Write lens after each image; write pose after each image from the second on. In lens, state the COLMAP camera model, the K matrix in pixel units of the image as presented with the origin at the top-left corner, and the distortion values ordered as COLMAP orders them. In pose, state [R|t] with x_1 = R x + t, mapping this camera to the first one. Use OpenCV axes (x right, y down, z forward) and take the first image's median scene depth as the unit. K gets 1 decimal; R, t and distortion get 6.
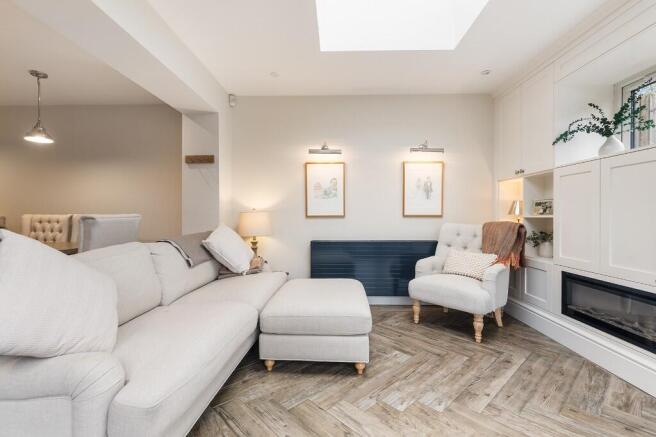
lens RADIAL K [[299.0, 0, 331.7], [0, 299.0, 211.8], [0, 0, 1]] dist [0.001543, -0.000197]
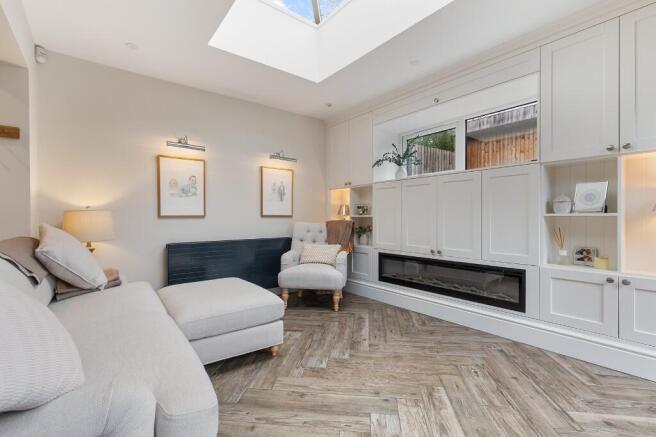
lens RADIAL K [[299.0, 0, 331.7], [0, 299.0, 211.8], [0, 0, 1]] dist [0.001543, -0.000197]
pose [[0.766745, 0.010628, 0.641864, -0.326120], [-0.005634, 0.999936, -0.009827, 0.009810], [-0.641927, 0.003918, 0.766756, 0.002518]]
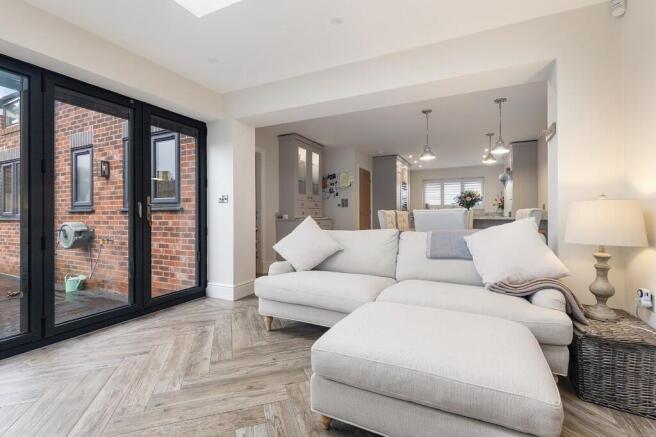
lens RADIAL K [[299.0, 0, 331.7], [0, 299.0, 211.8], [0, 0, 1]] dist [0.001543, -0.000197]
pose [[-0.410523, -0.001488, -0.911849, 0.529894], [0.017338, 0.999805, -0.009437, 0.020517], [0.911686, -0.019684, -0.410417, 0.935421]]
